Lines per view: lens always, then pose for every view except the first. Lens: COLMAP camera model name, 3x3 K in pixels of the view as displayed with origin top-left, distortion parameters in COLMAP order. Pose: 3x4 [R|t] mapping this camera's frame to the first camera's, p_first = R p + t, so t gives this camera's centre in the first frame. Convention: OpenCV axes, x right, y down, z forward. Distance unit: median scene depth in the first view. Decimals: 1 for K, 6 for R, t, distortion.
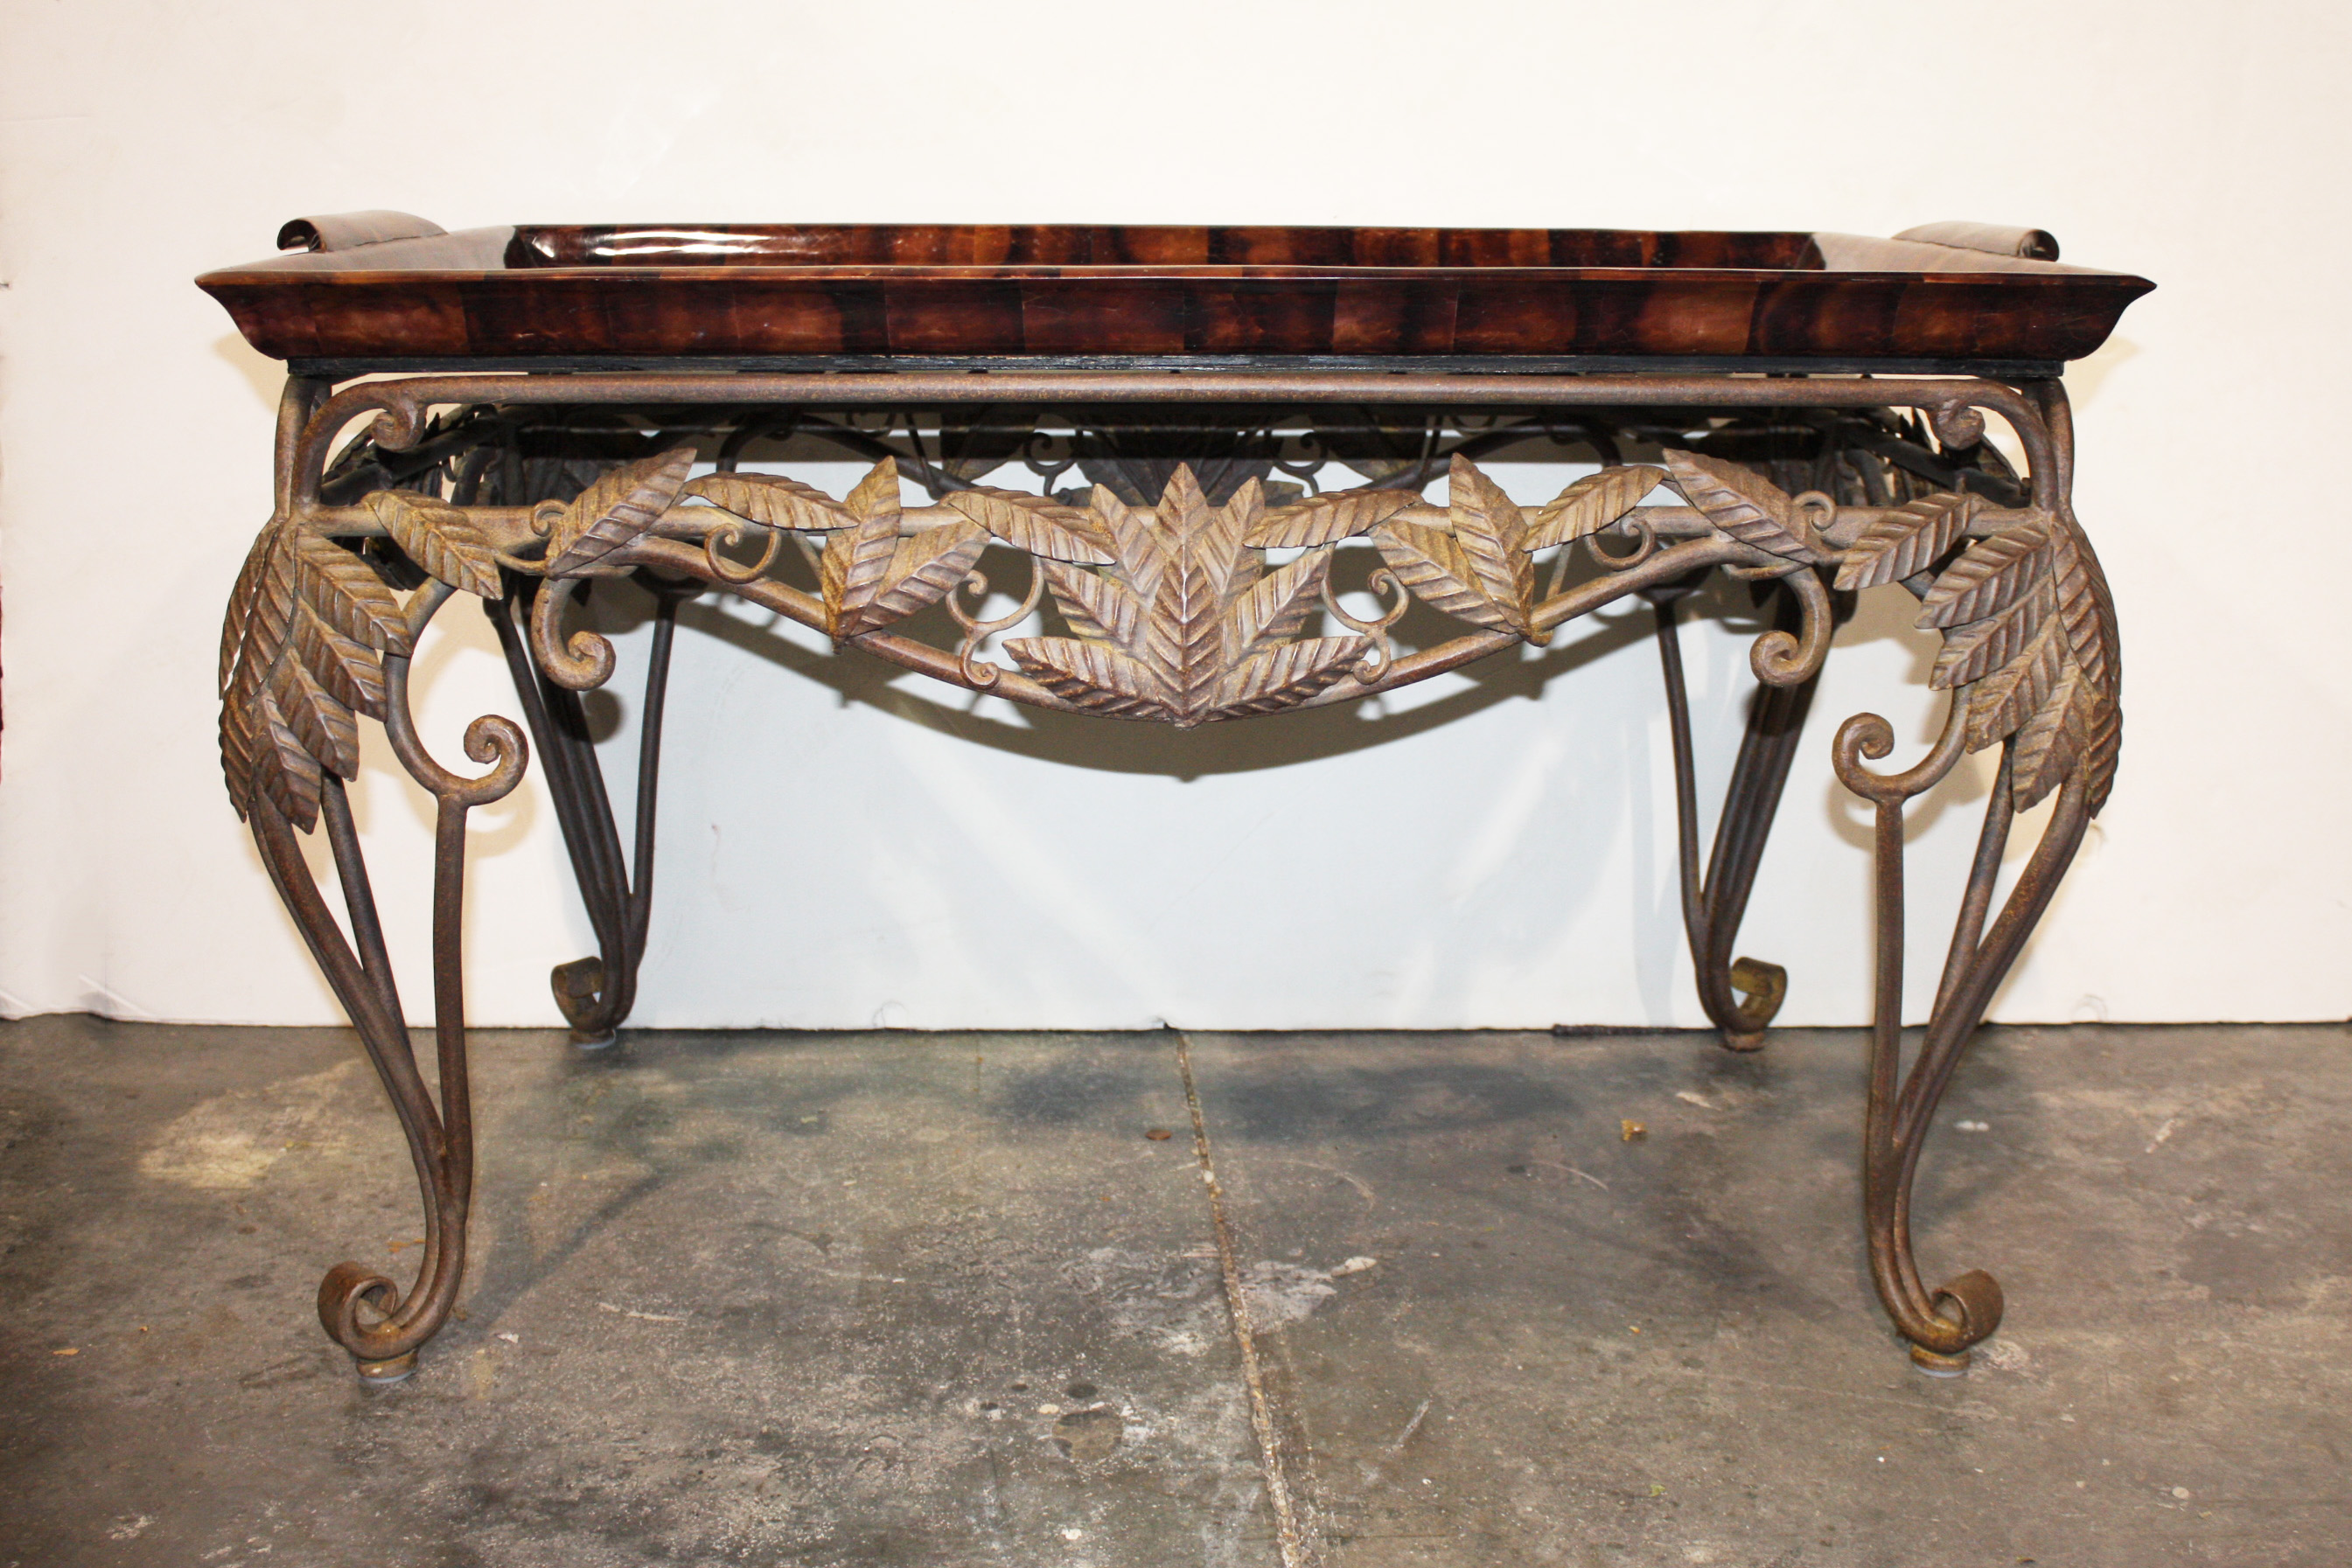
lens RADIAL K [[2664.8, 0, 1176.0], [0, 2664.8, 784.0], [0, 0, 1]] dist [-0.008103, -0.006121]
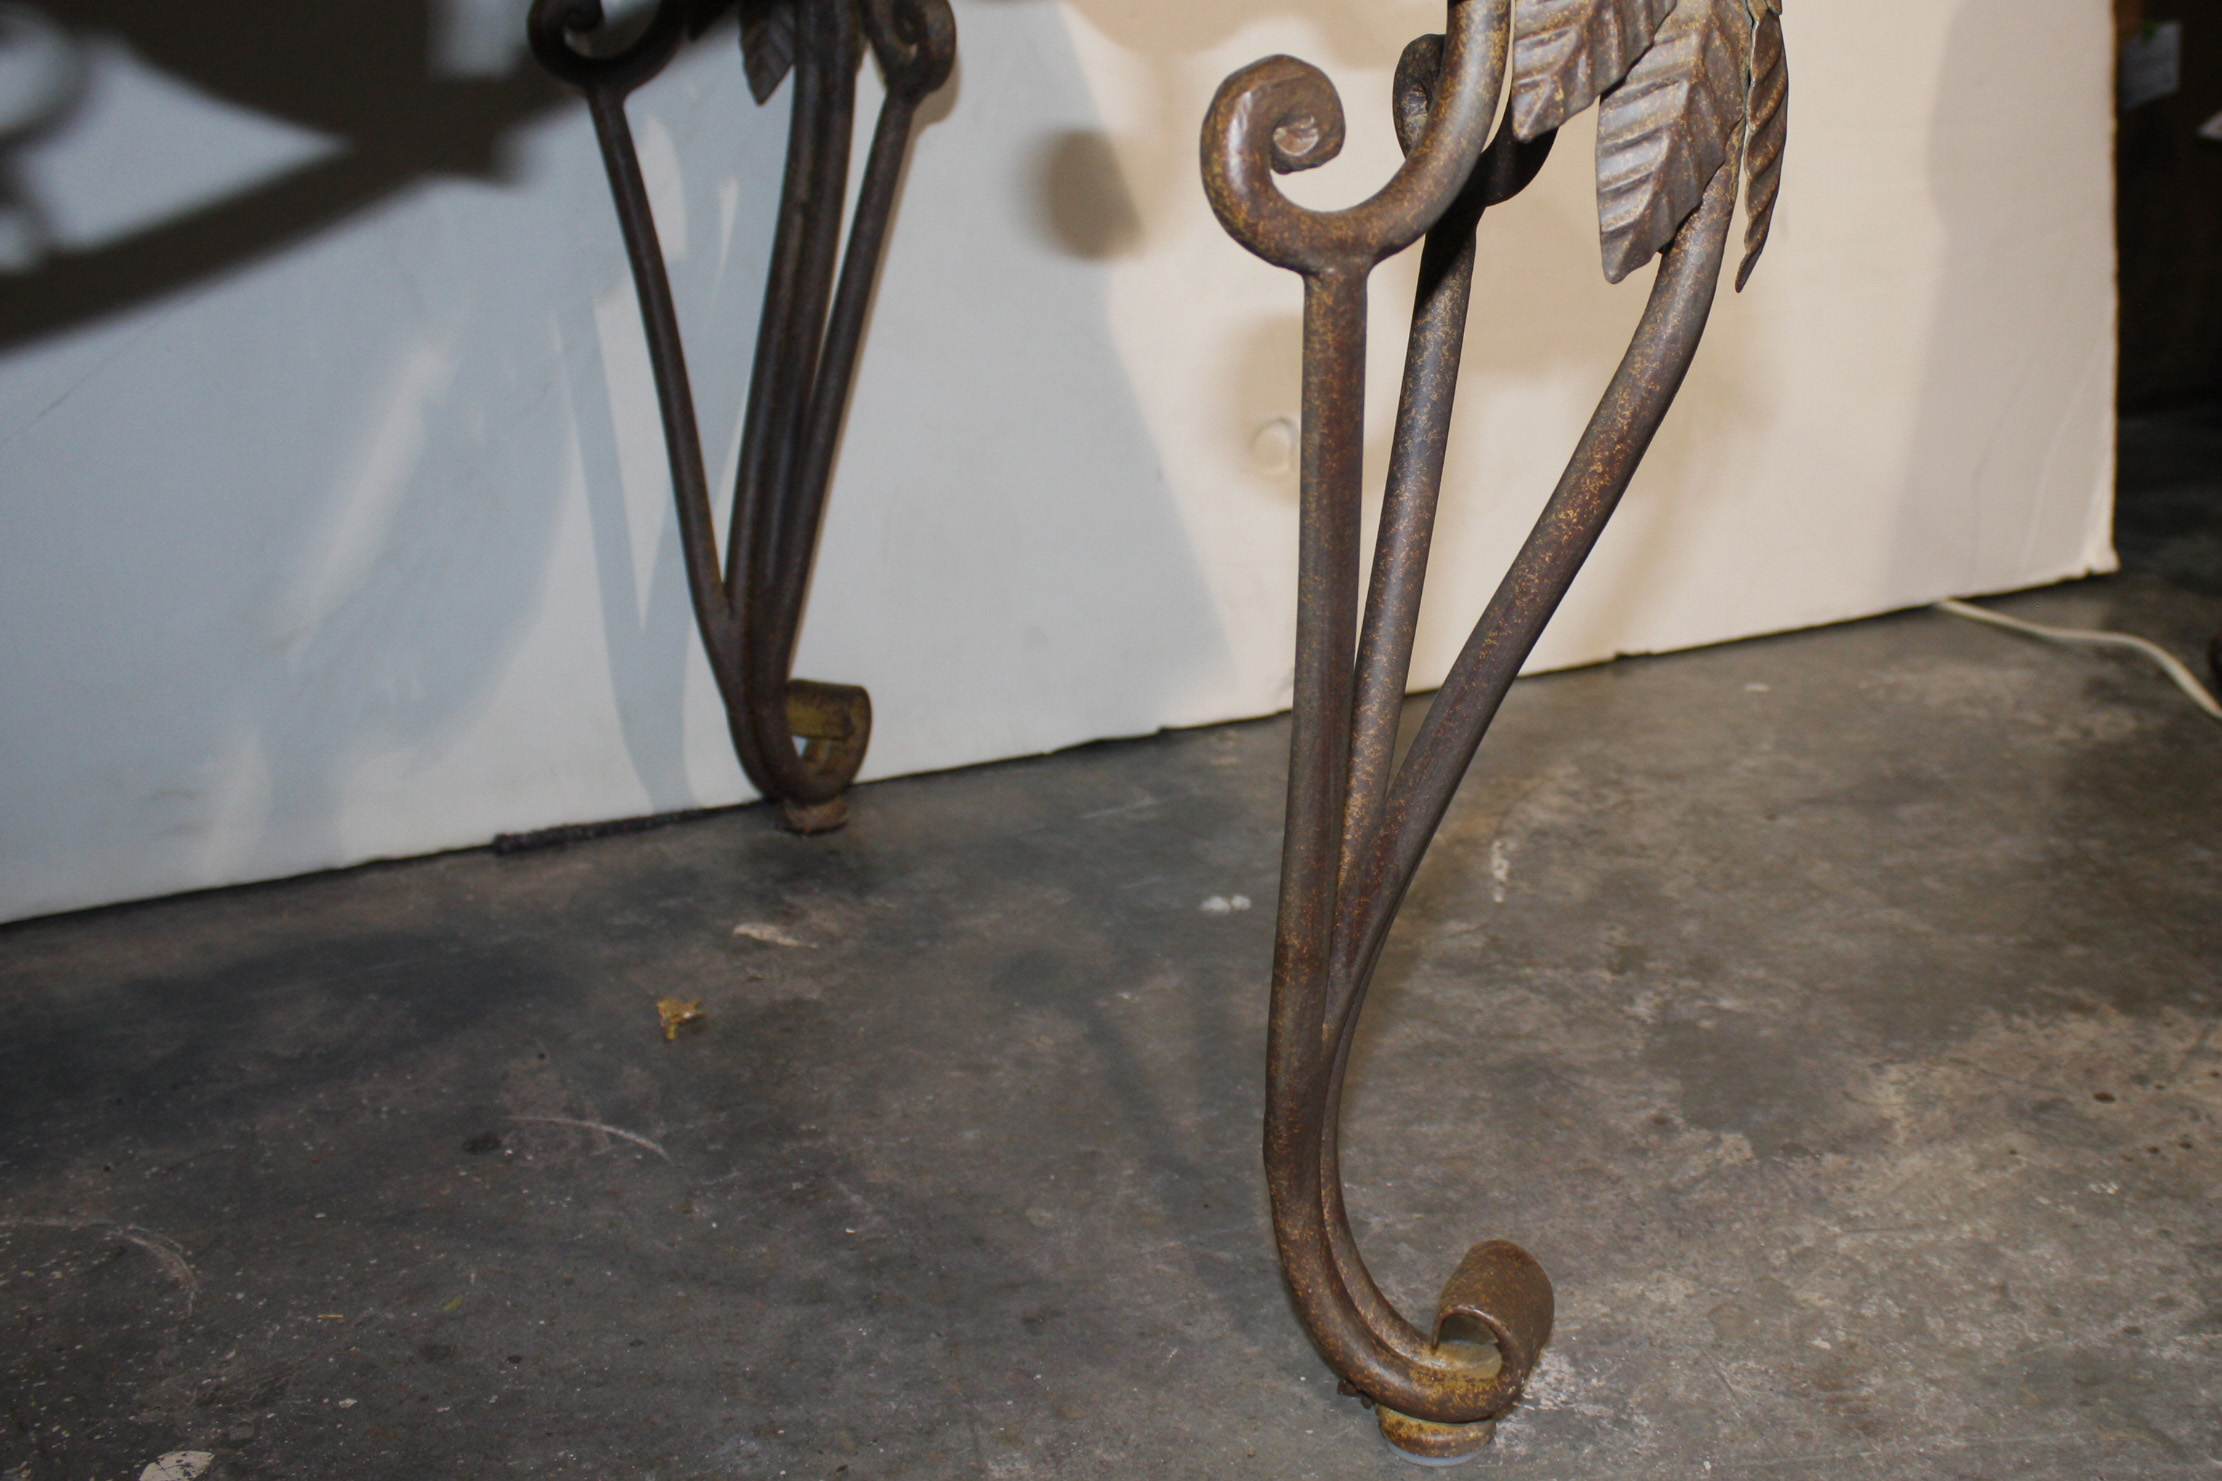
lens RADIAL K [[1816.6, 0, 1112.2], [0, 1816.6, 699.9], [0, 0, 1]] dist [-0.145597, 0.124060]
pose [[0.860263, -0.137022, 0.491093, 0.070835], [0.092997, 0.989222, 0.113102, 0.029294], [-0.501297, -0.051627, 0.863734, 0.604607]]
